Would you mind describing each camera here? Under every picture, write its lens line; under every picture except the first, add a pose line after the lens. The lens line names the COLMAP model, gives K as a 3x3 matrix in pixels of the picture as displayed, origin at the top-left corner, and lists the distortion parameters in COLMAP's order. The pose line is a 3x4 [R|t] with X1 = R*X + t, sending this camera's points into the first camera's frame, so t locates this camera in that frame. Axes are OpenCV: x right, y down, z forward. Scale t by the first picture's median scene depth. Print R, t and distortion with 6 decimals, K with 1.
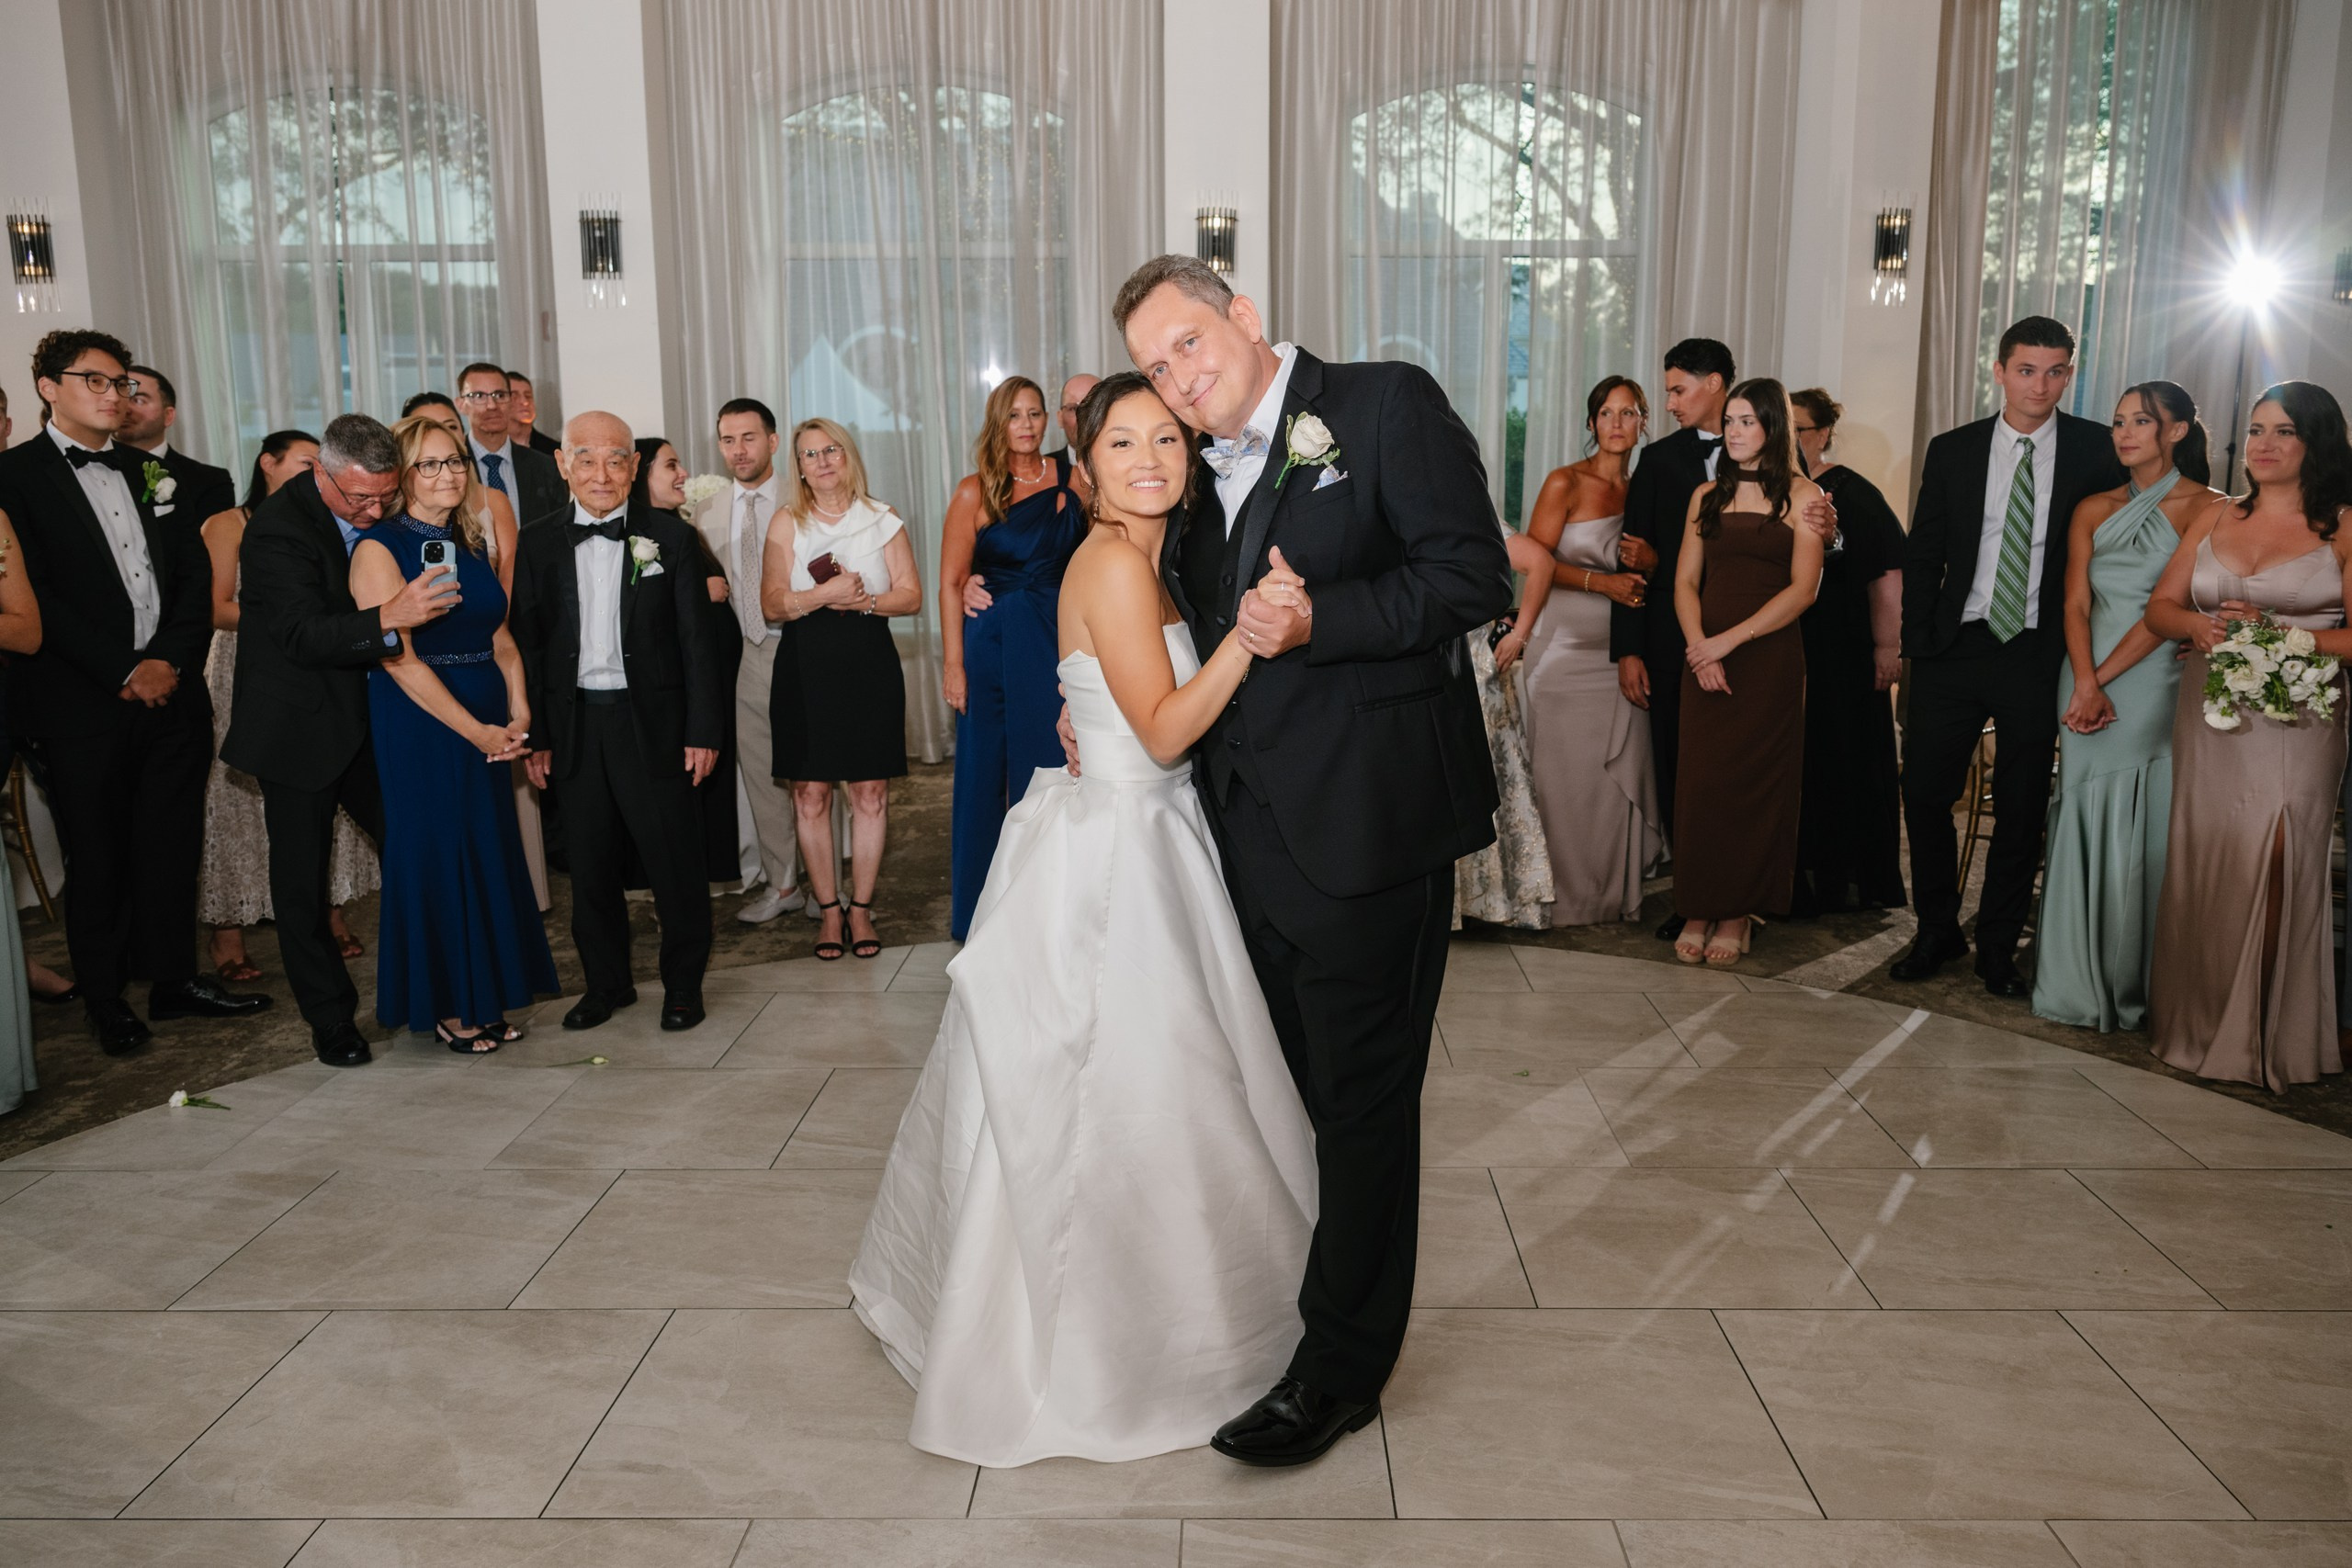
lens RADIAL K [[1692.2, 0, 1235.2], [0, 1692.2, 752.6], [0, 0, 1]] dist [-0.004635, -0.001315]
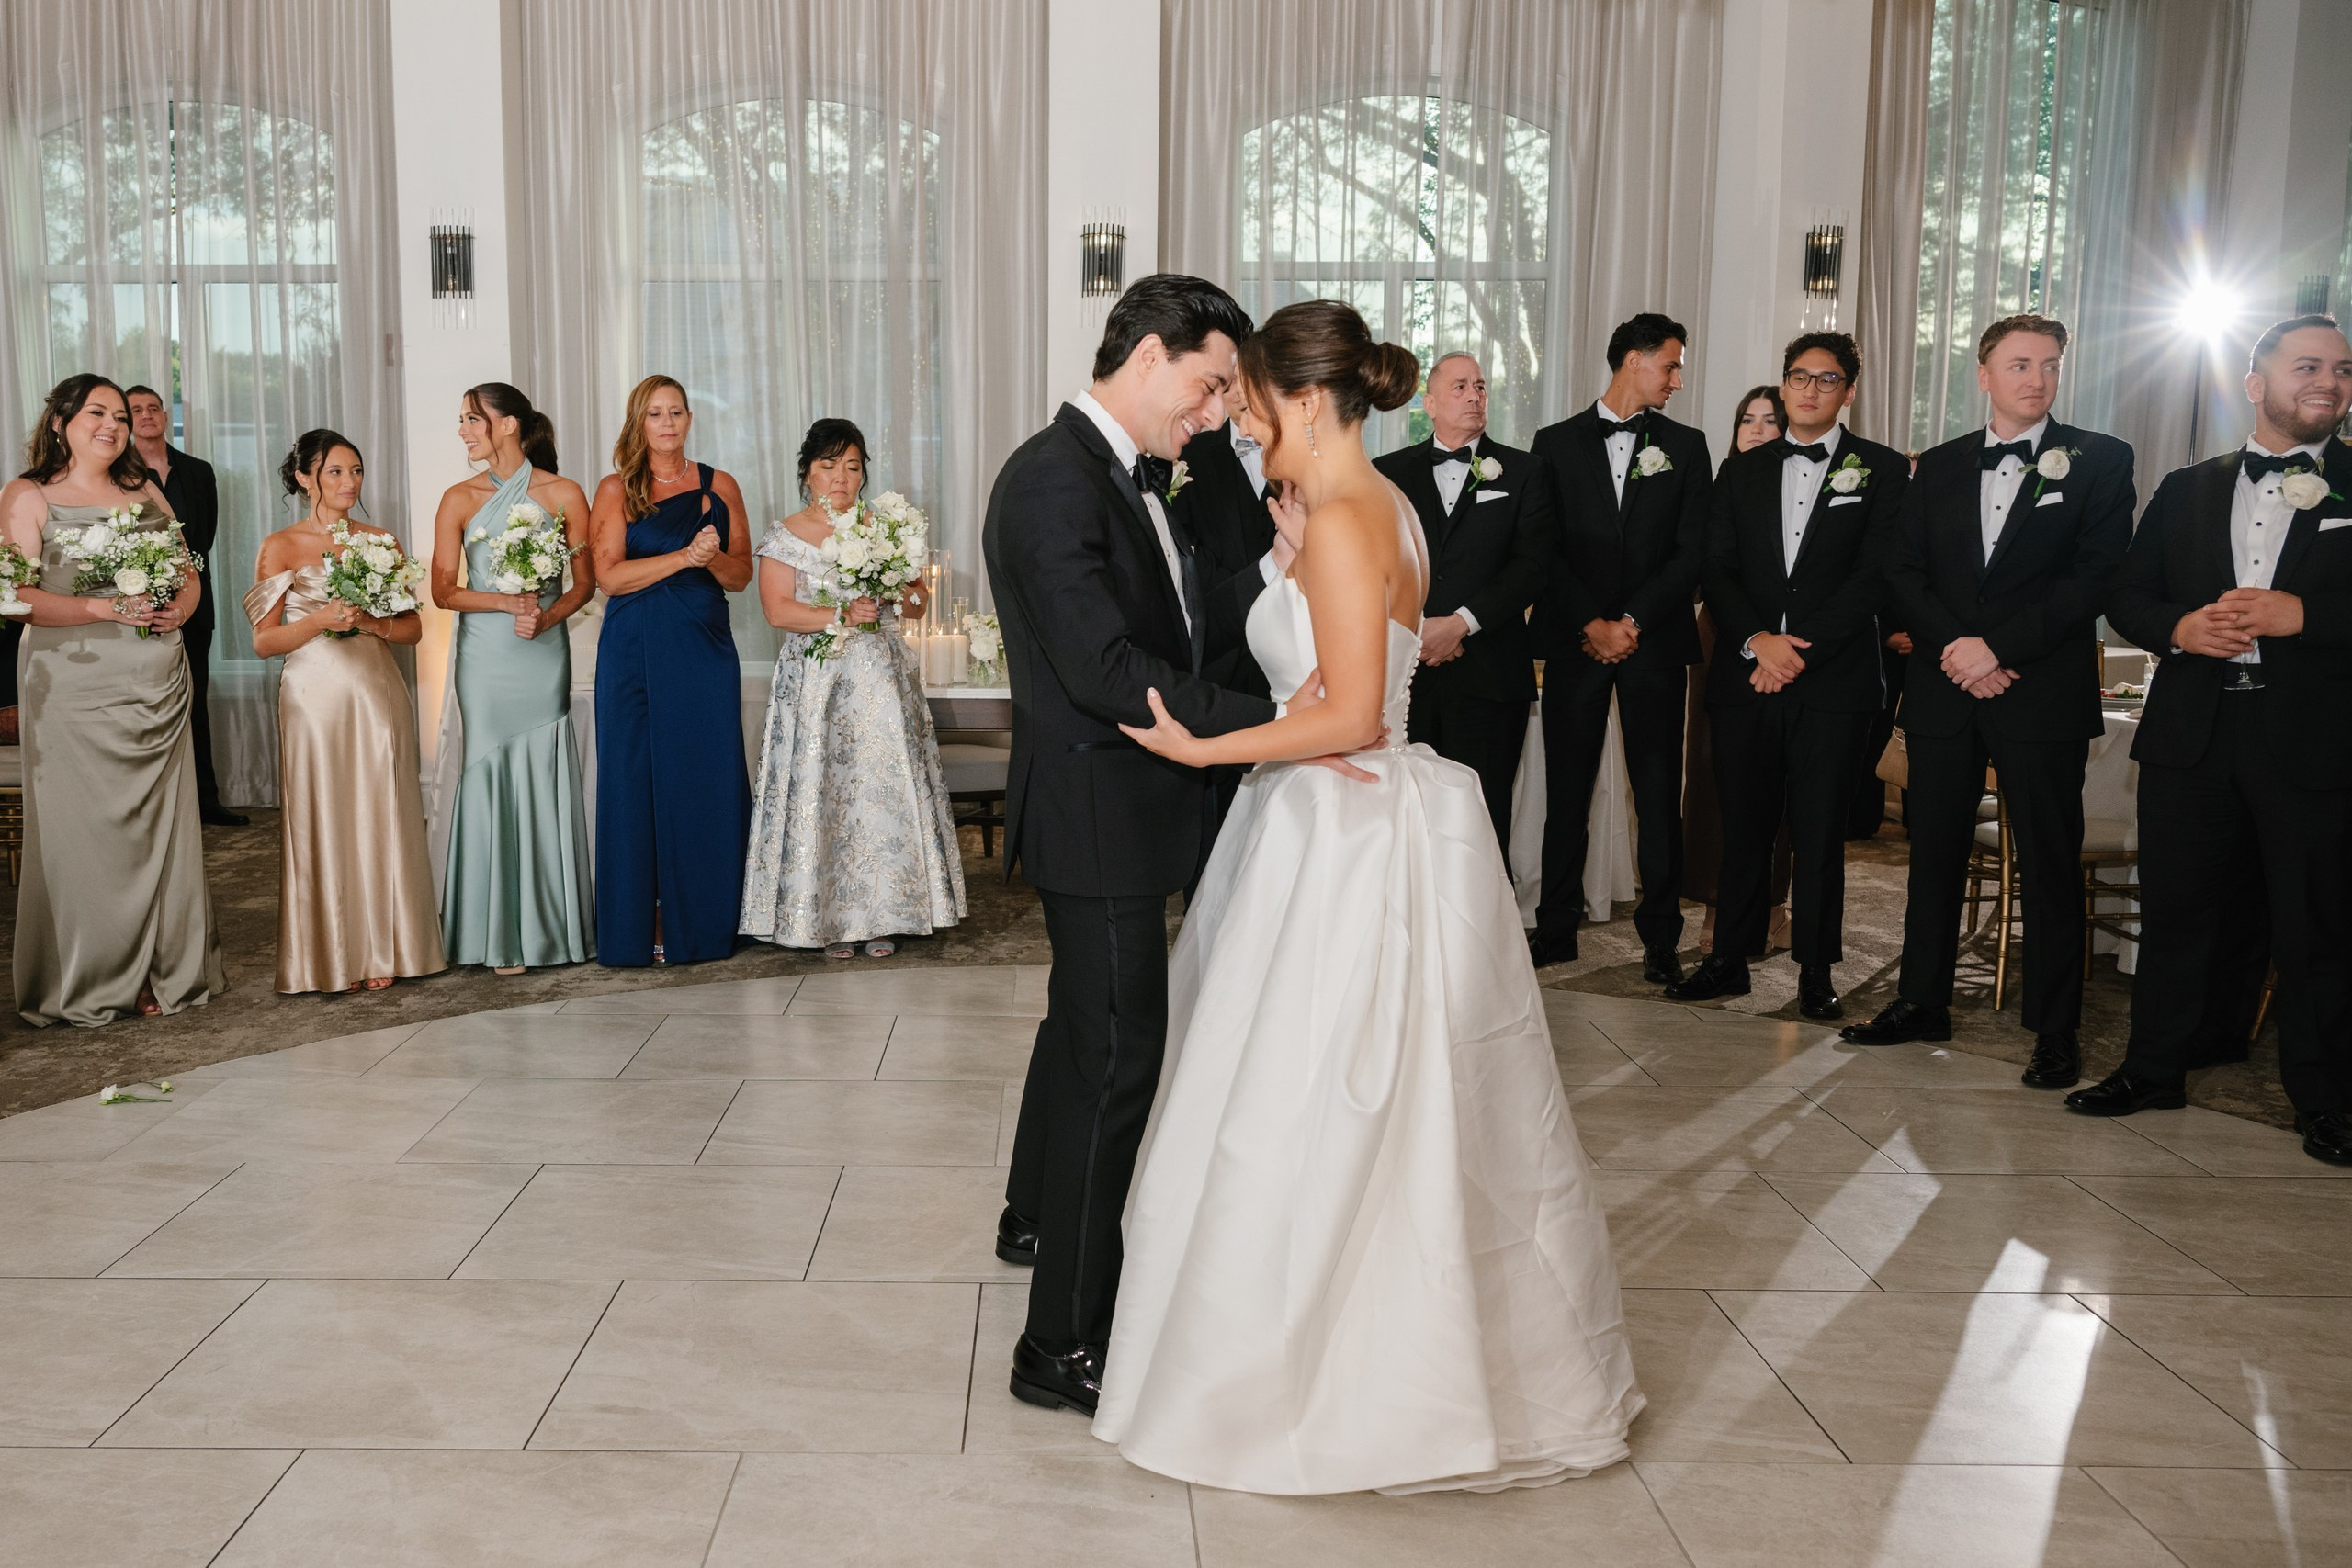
lens RADIAL K [[1869.1, 0, 1033.3], [0, 1869.1, 789.6], [0, 0, 1]] dist [-0.002144, -0.003714]
pose [[0.999896, 0.005193, -0.013427, -0.062376], [-0.005771, 0.999041, -0.043399, 0.069614], [0.013189, 0.043472, 0.998968, -0.052850]]
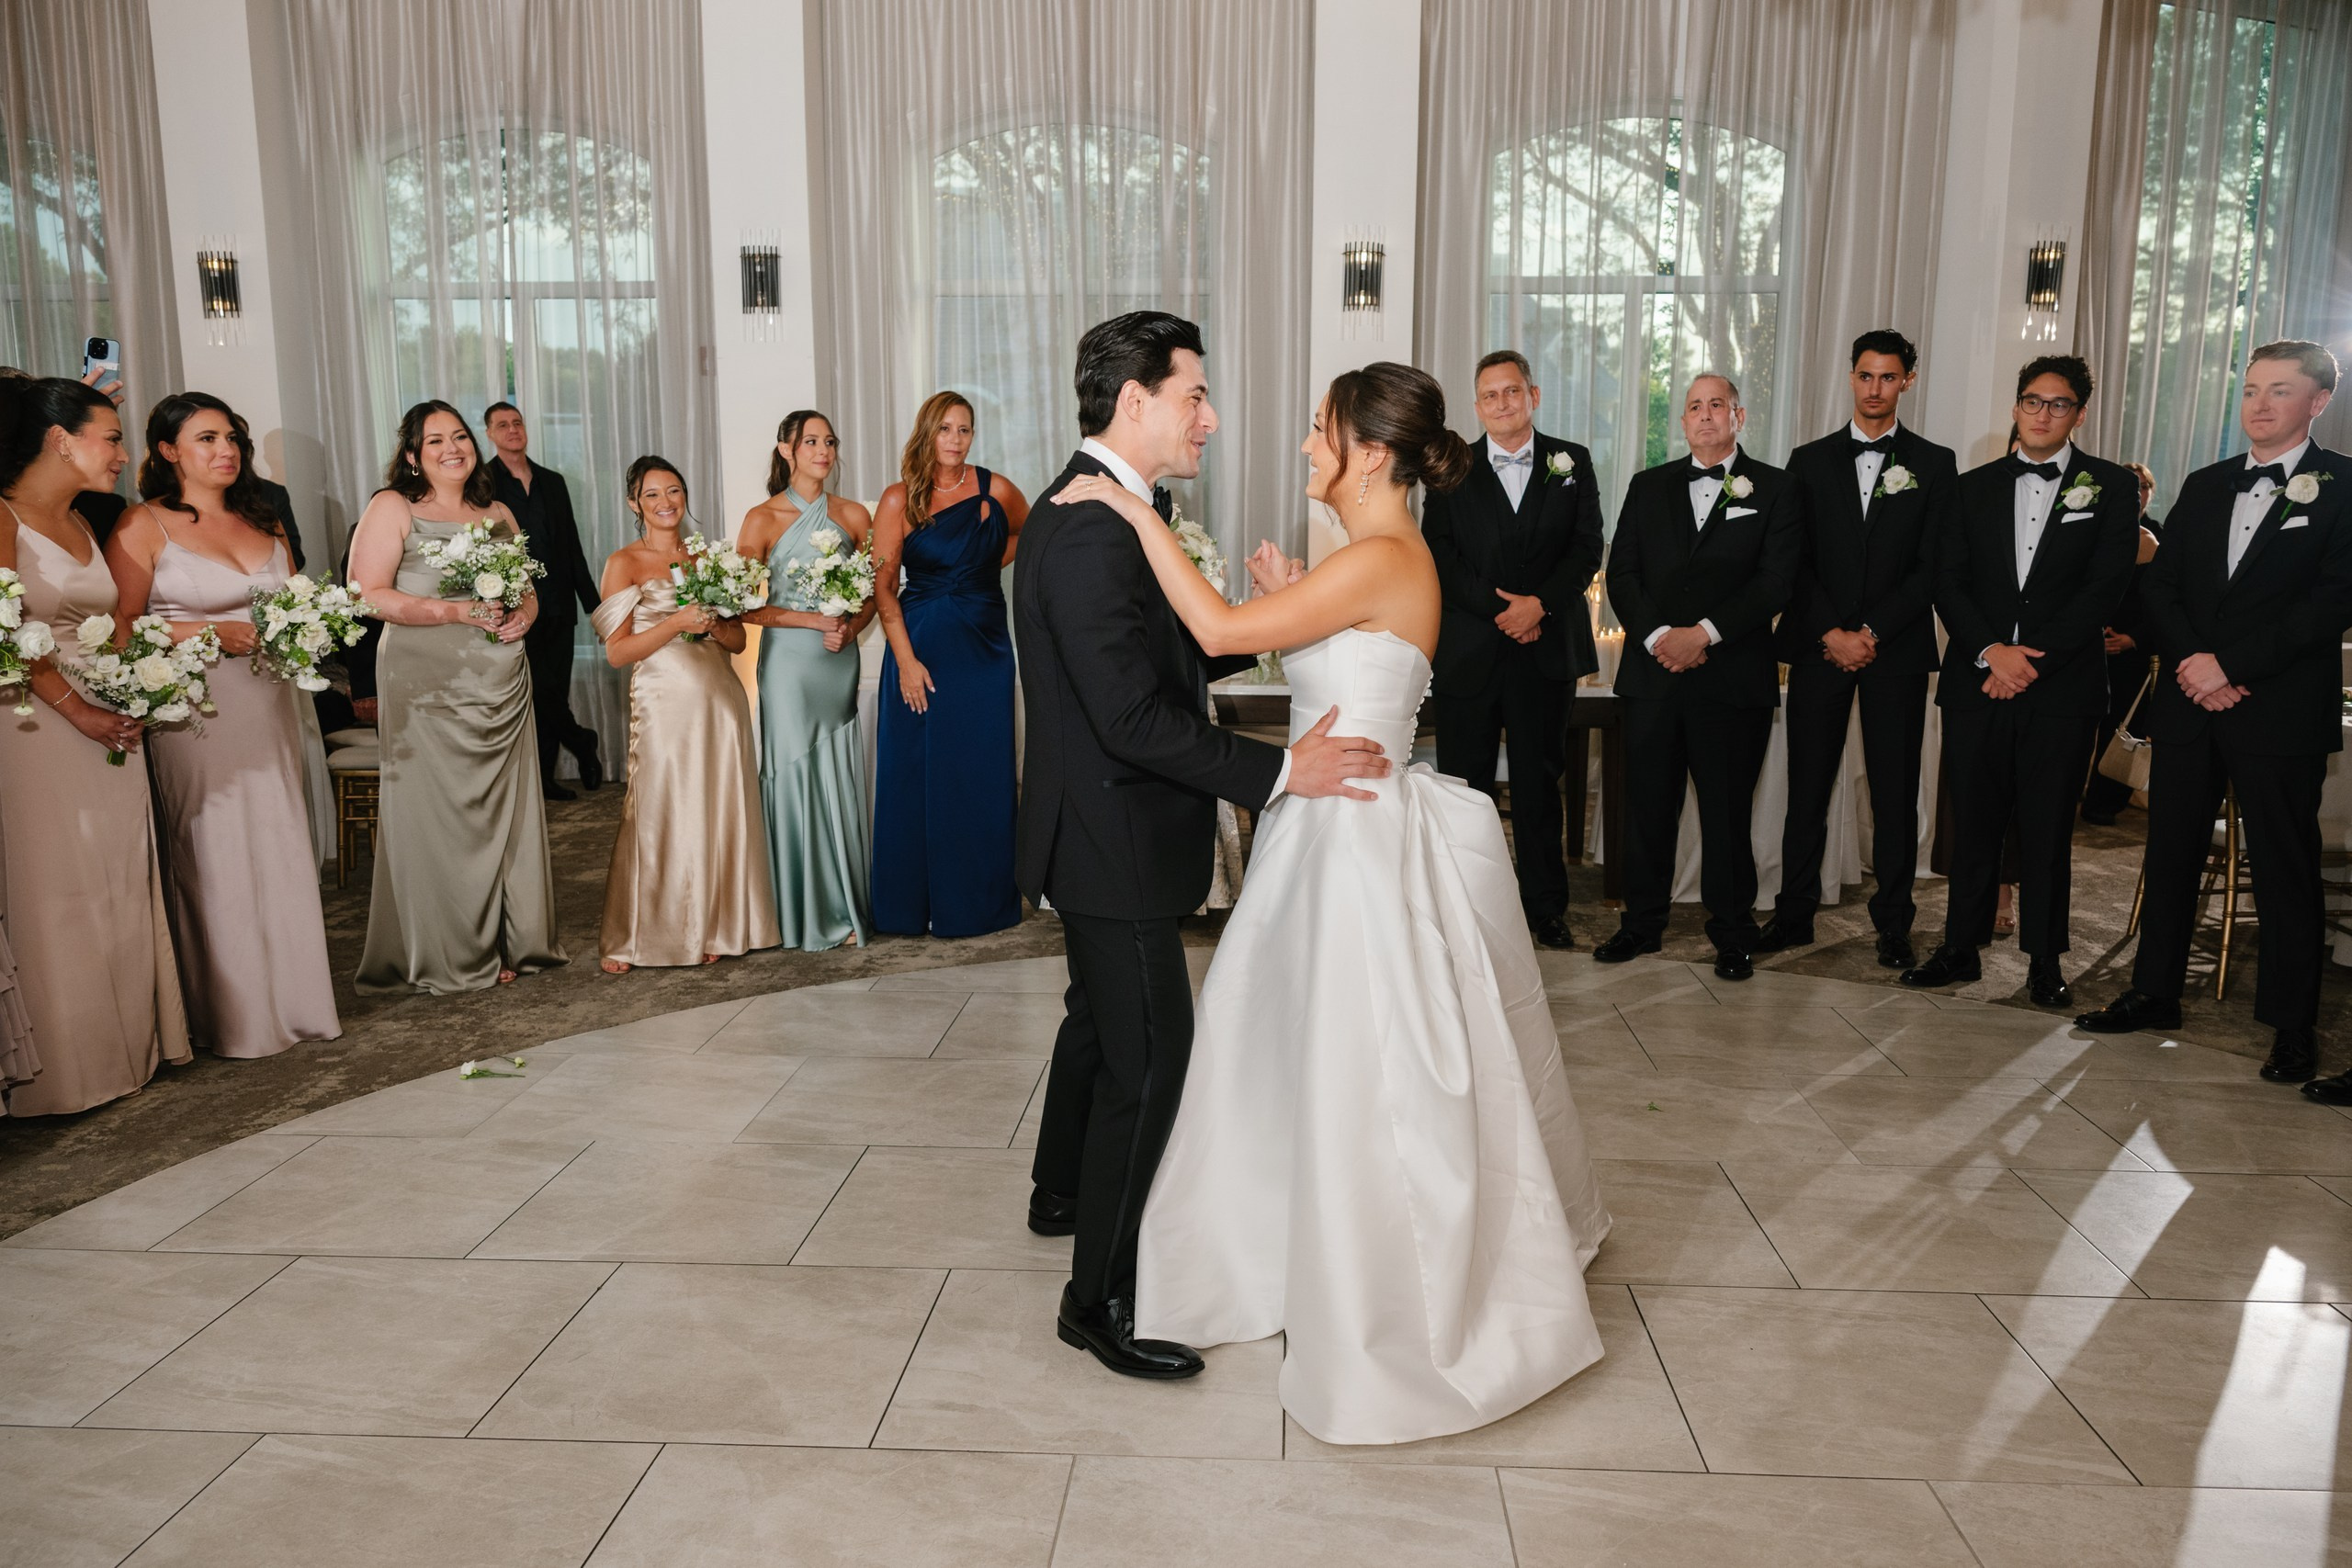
lens RADIAL K [[1676.3, 0, 1212.6], [0, 1676.3, 818.9], [0, 0, 1]] dist [-0.007086, 0.004239]
pose [[0.998943, 0.012783, -0.044150, -0.095624], [-0.012671, 0.999916, 0.002819, 0.036980], [0.044182, -0.002256, 0.999021, -0.008125]]
